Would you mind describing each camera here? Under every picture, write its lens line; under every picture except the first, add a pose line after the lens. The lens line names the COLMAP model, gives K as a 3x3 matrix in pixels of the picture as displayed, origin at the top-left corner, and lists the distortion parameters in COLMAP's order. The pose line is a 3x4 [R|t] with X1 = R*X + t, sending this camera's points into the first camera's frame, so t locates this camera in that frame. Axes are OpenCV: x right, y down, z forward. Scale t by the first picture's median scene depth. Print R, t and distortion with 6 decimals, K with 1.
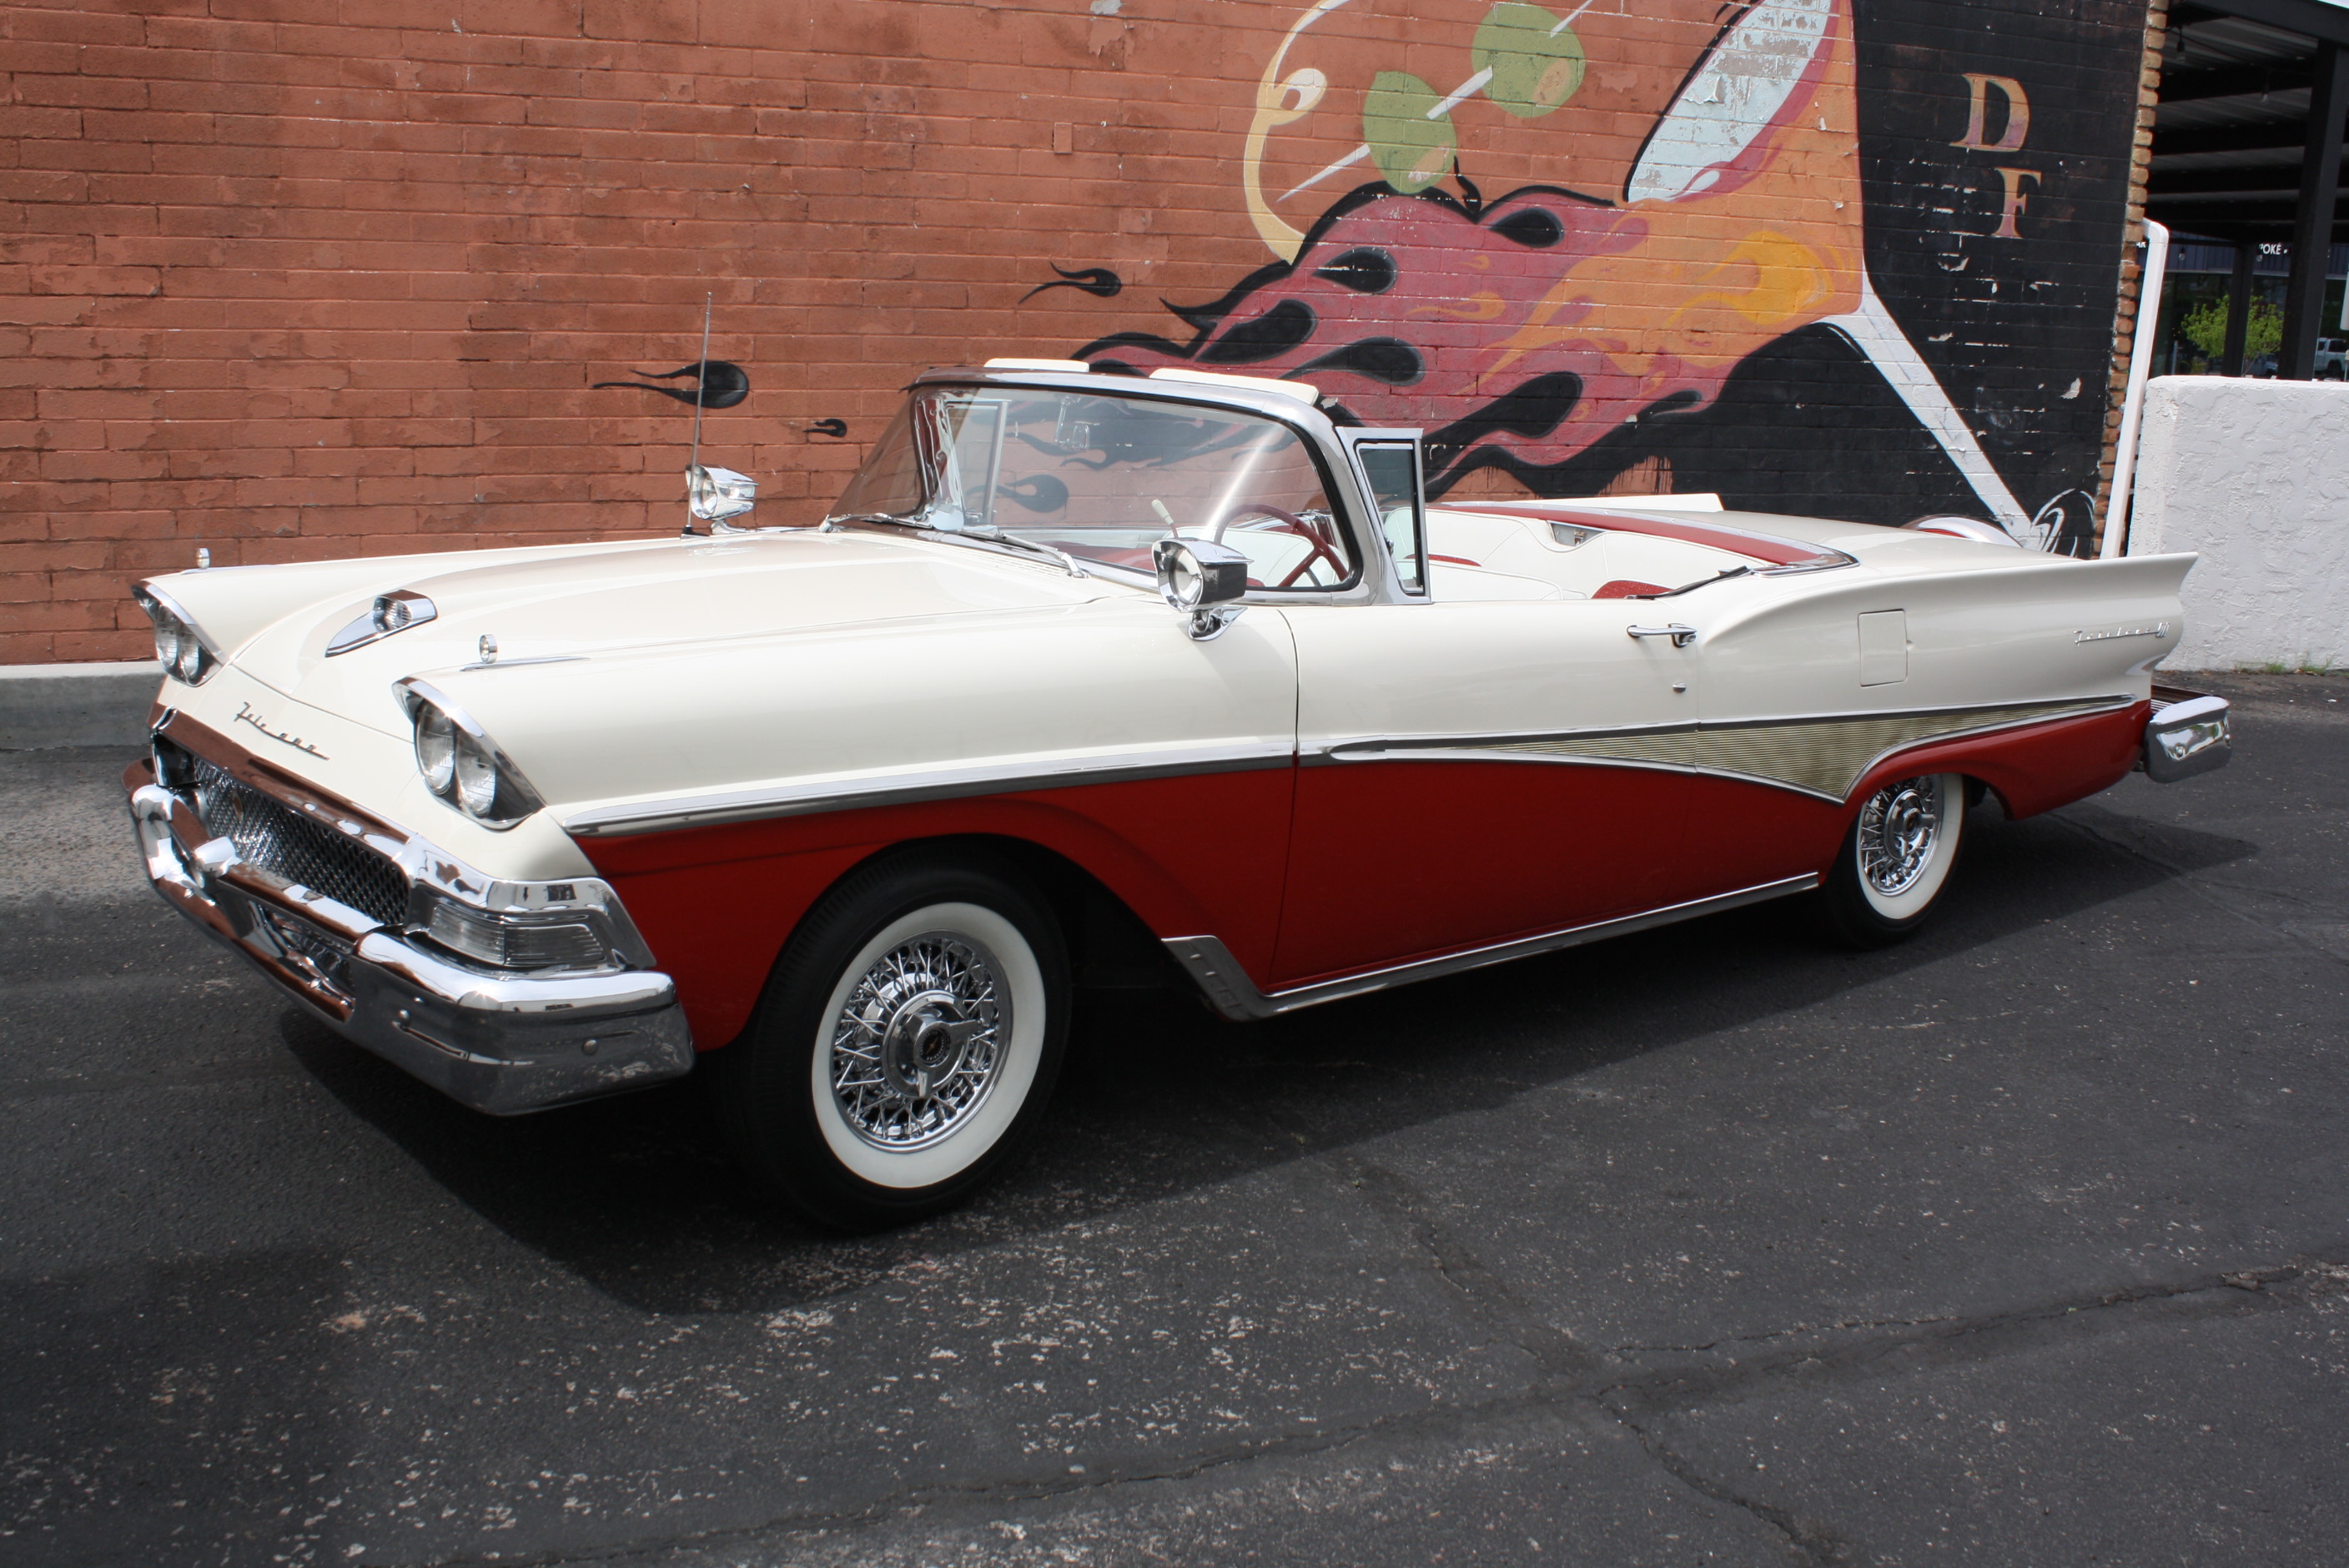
lens RADIAL K [[2199.3, 0, 1197.6], [0, 2199.3, 774.8], [0, 0, 1]] dist [-0.088640, 0.000000]
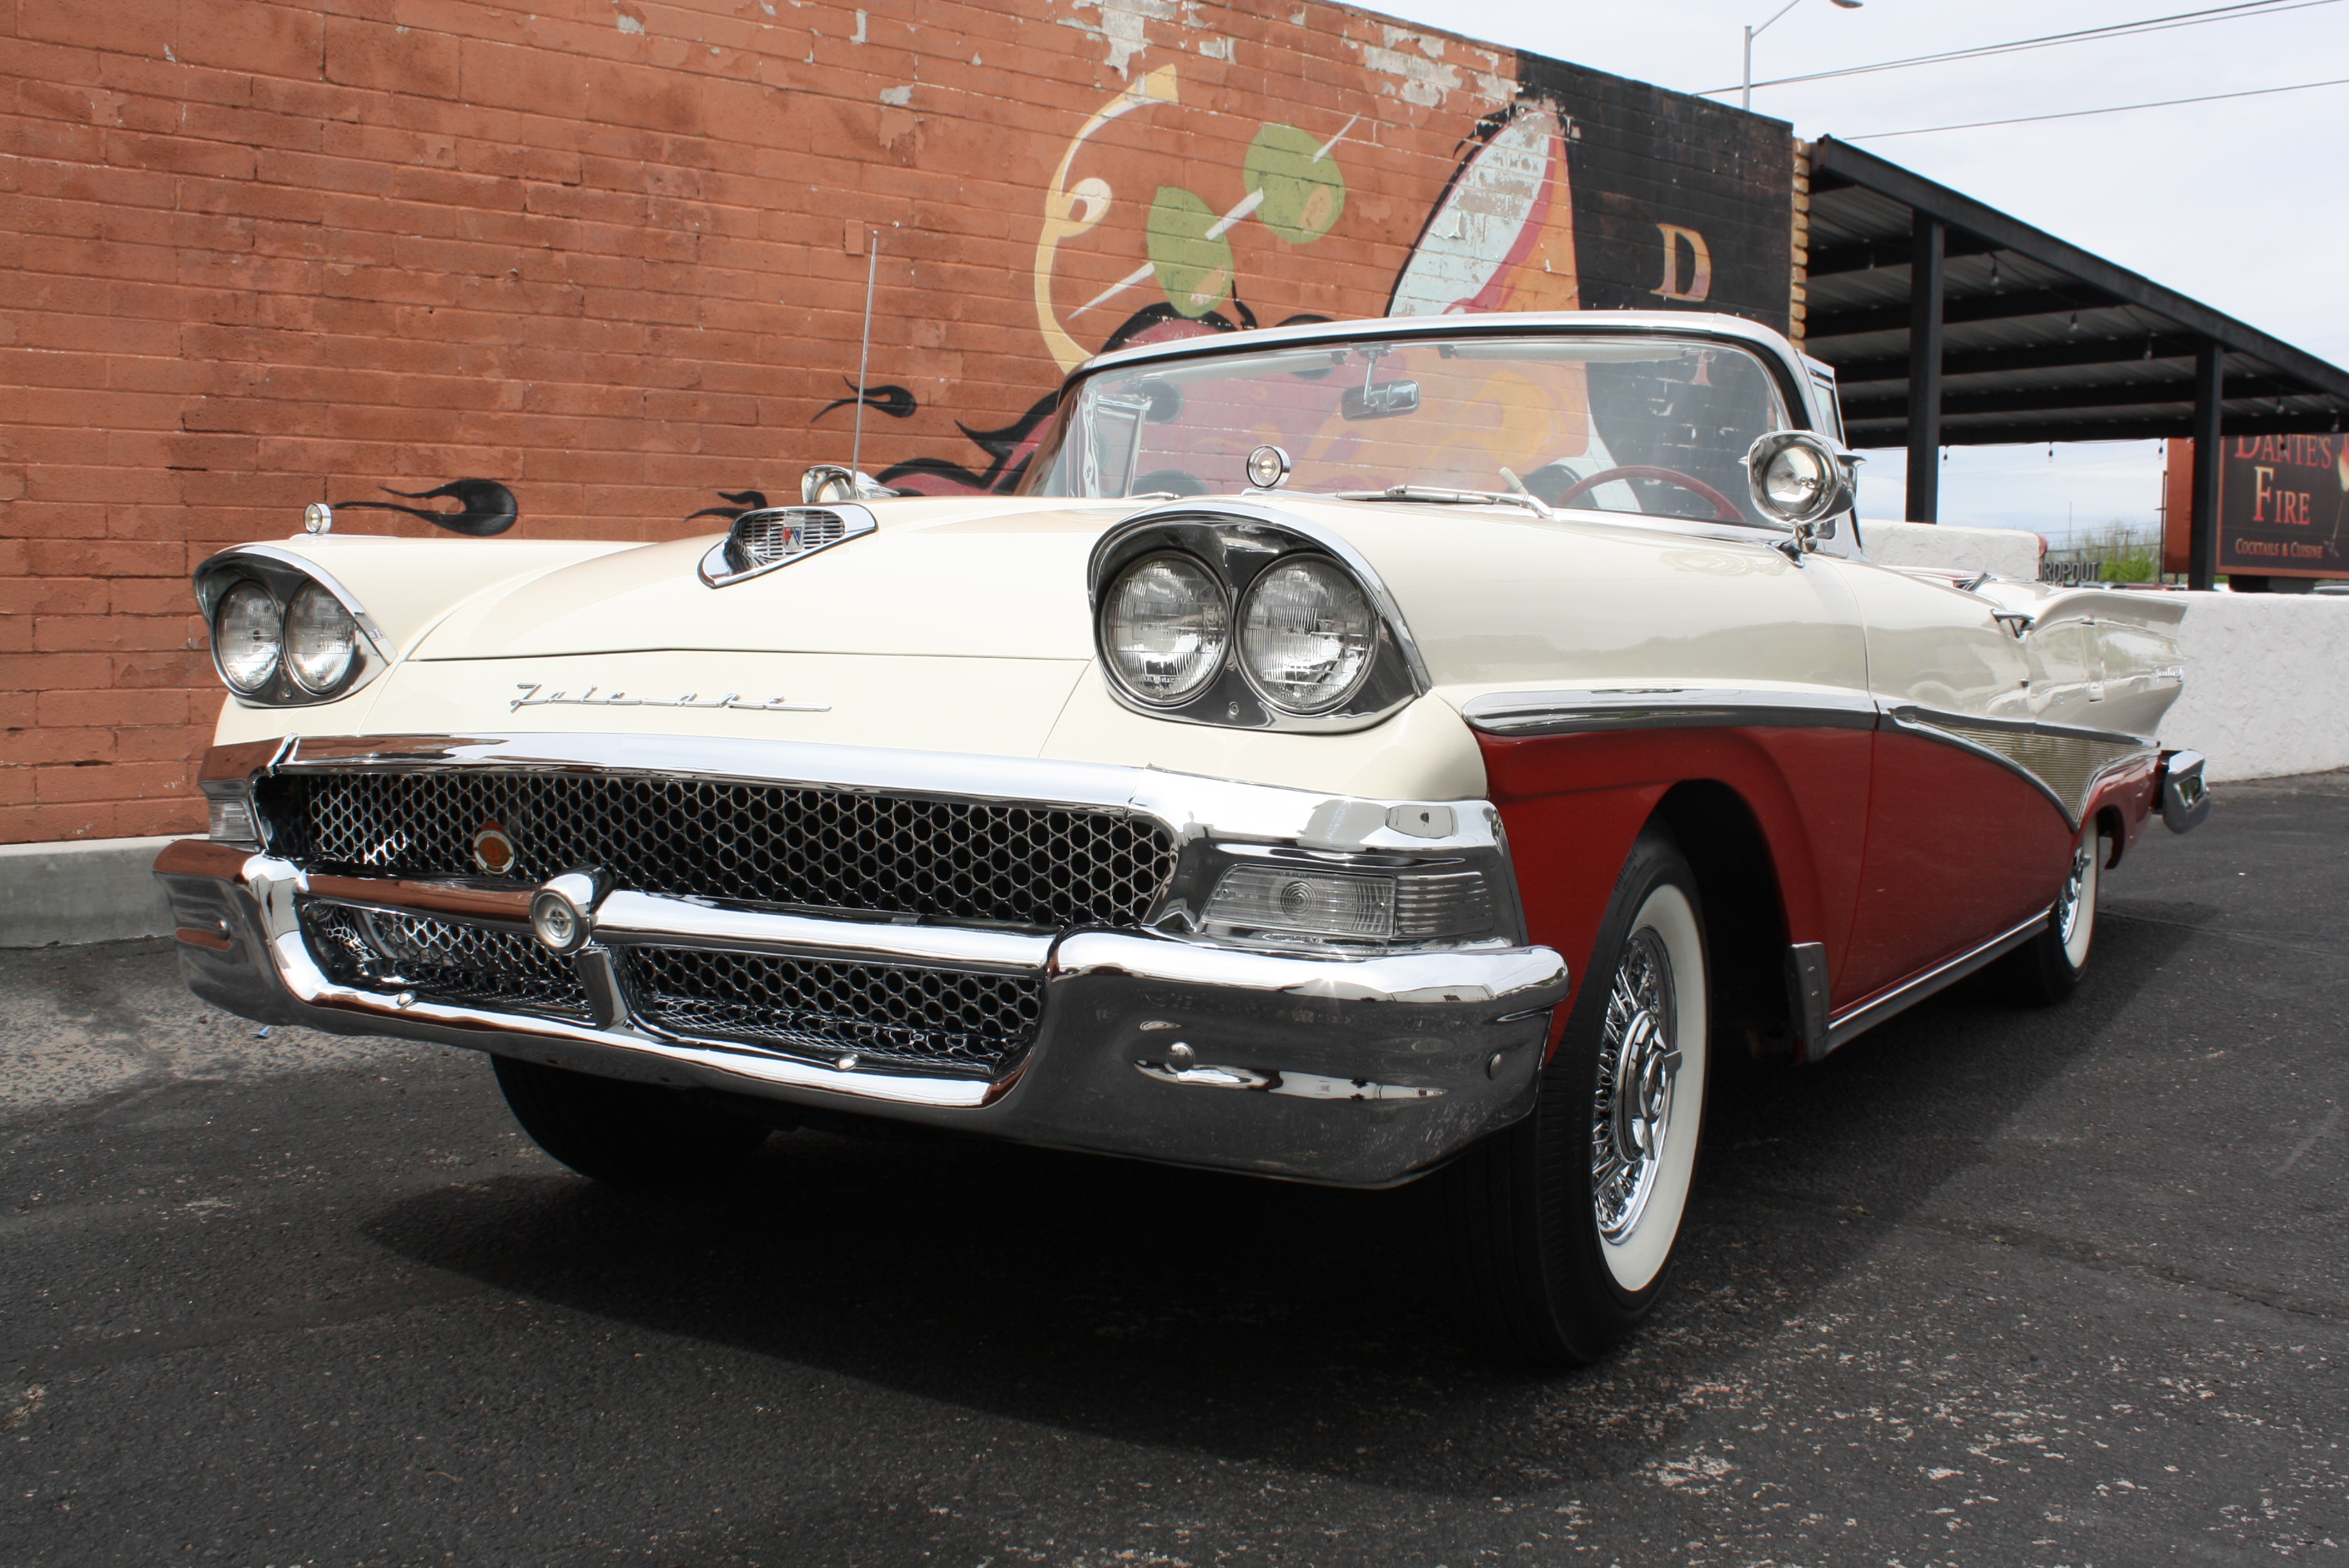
lens RADIAL K [[2199.3, 0, 1194.6], [0, 2199.3, 768.9], [0, 0, 1]] dist [-0.088640, 0.000000]
pose [[0.951665, -0.047420, 0.303456, -0.219837], [0.088063, 0.988655, -0.121679, 0.043408], [-0.294244, 0.142521, 0.945044, 0.160234]]
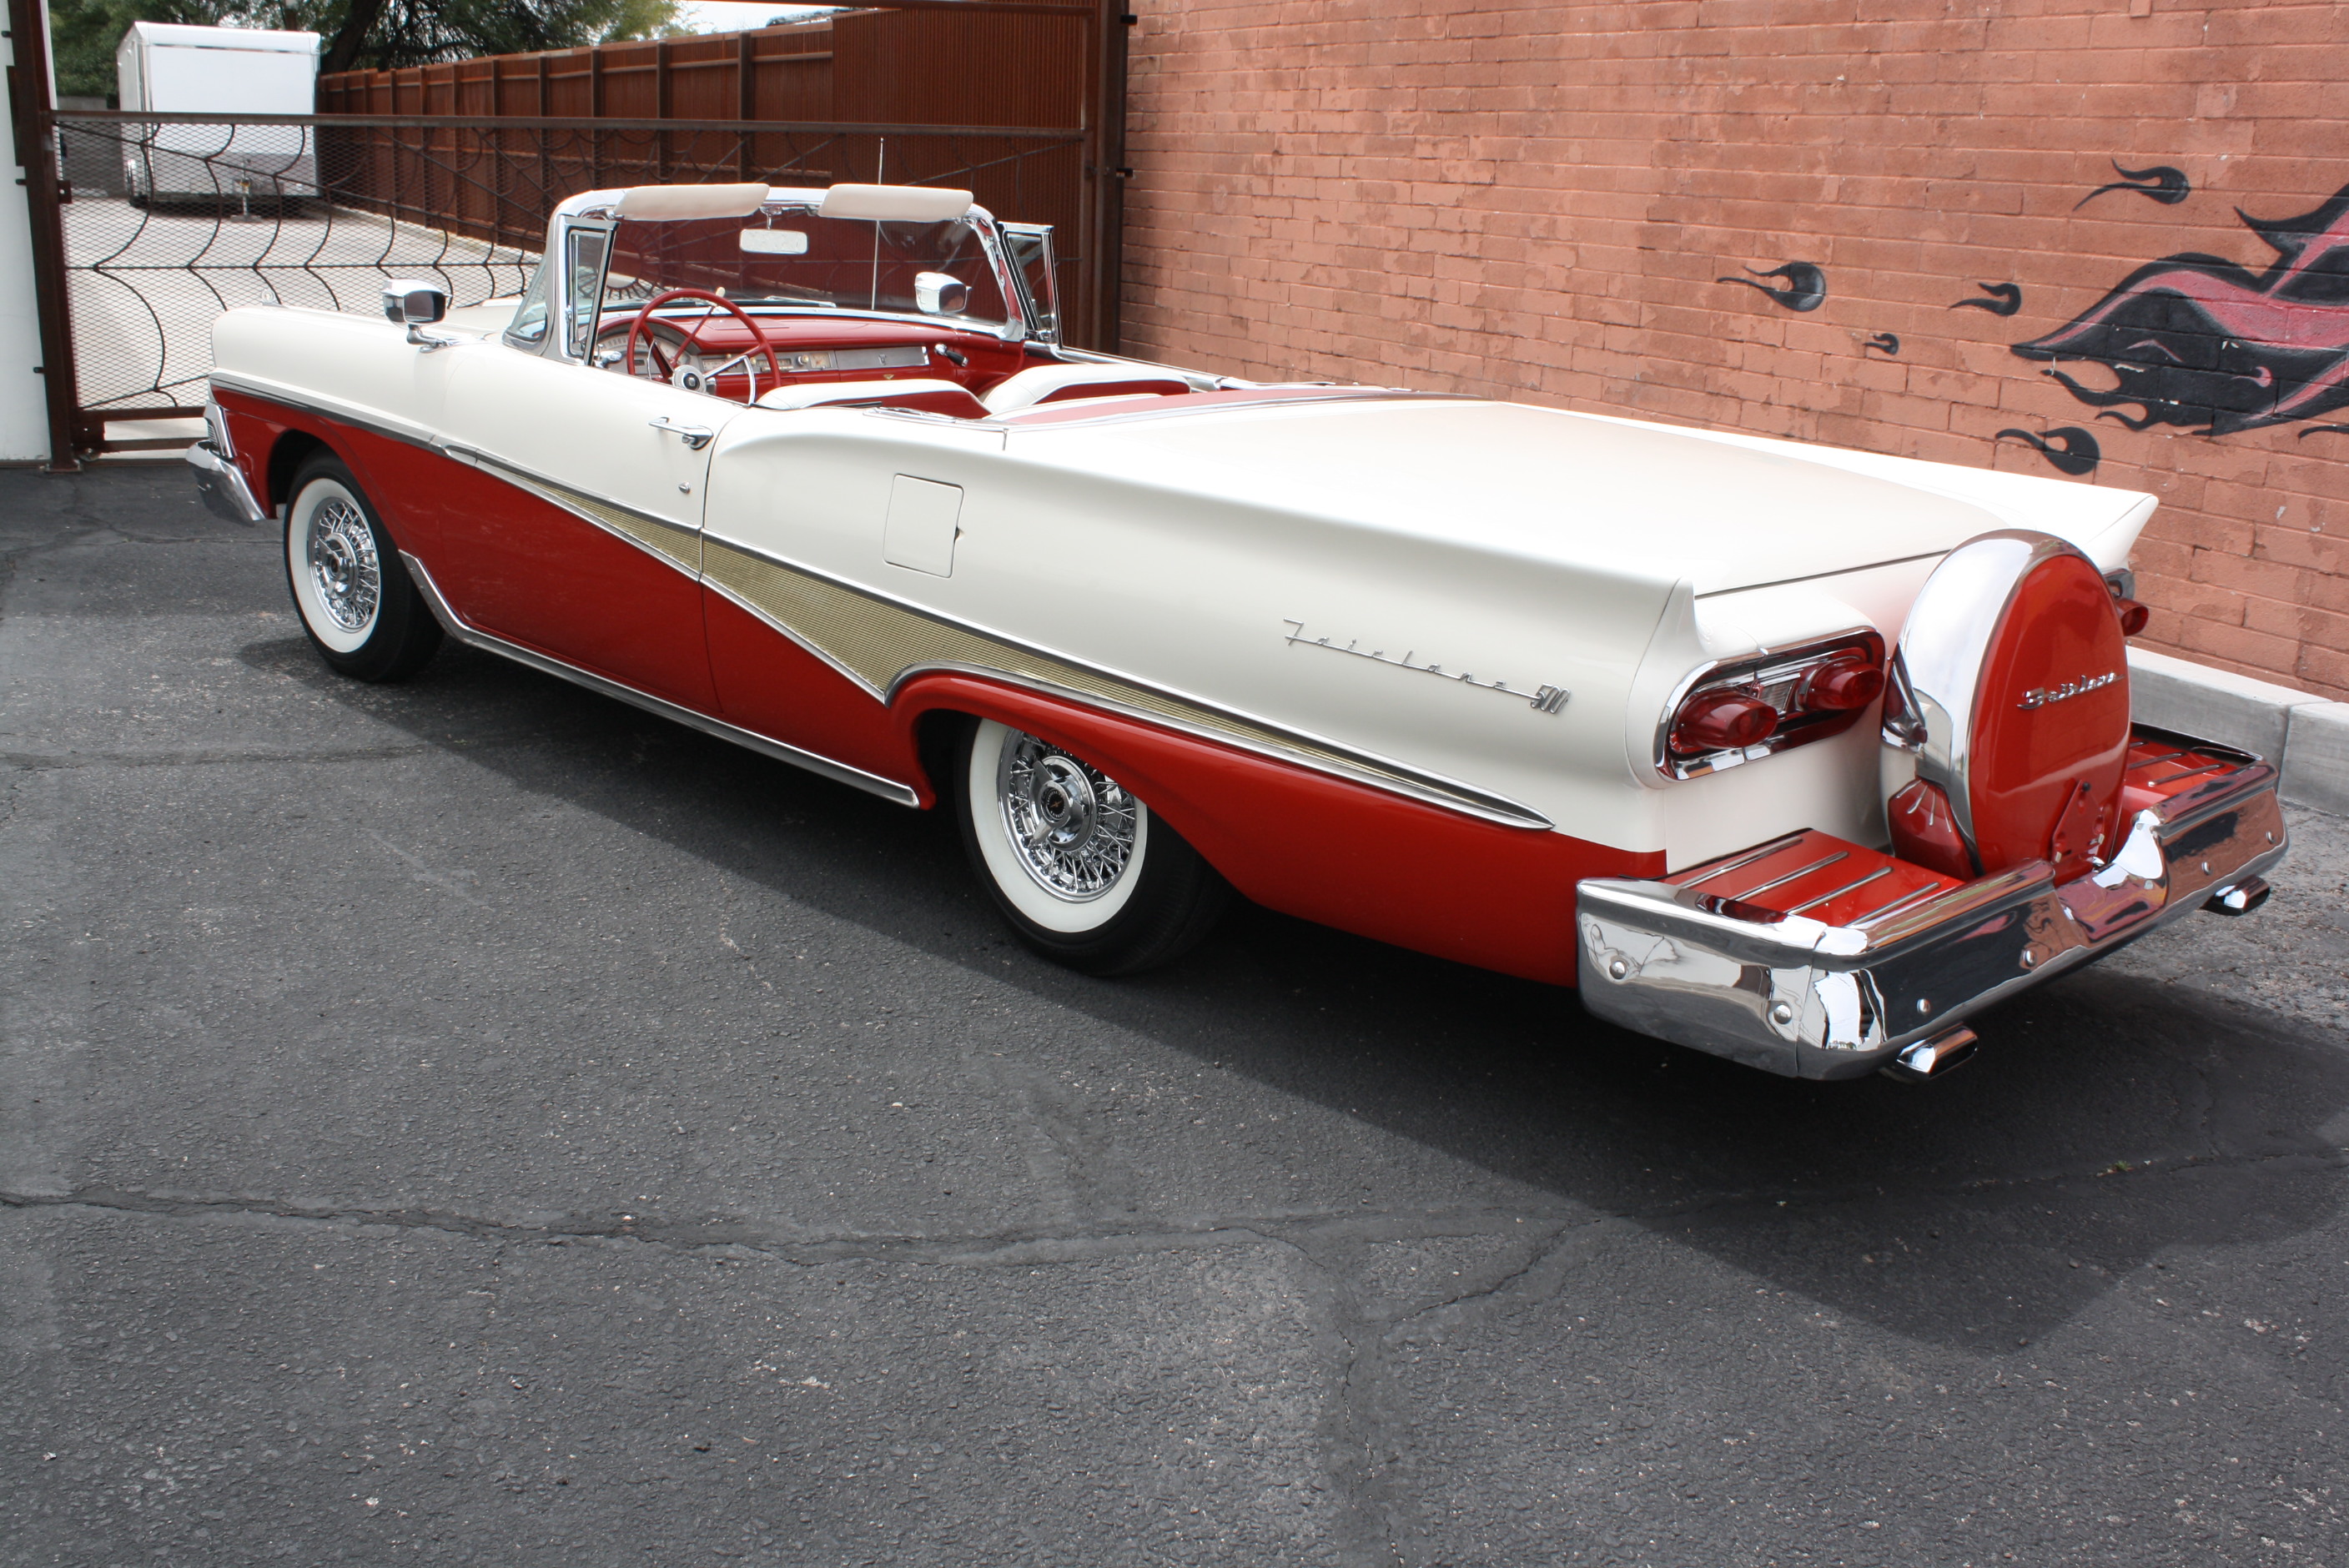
lens RADIAL K [[2226.5, 0, 1247.3], [0, 2226.5, 789.6], [0, 0, 1]] dist [-0.115397, 0.000000]
pose [[0.119796, 0.240914, -0.963125, 0.742312], [-0.252880, 0.945518, 0.205056, -0.106973], [0.960052, 0.218990, 0.174191, 0.653412]]
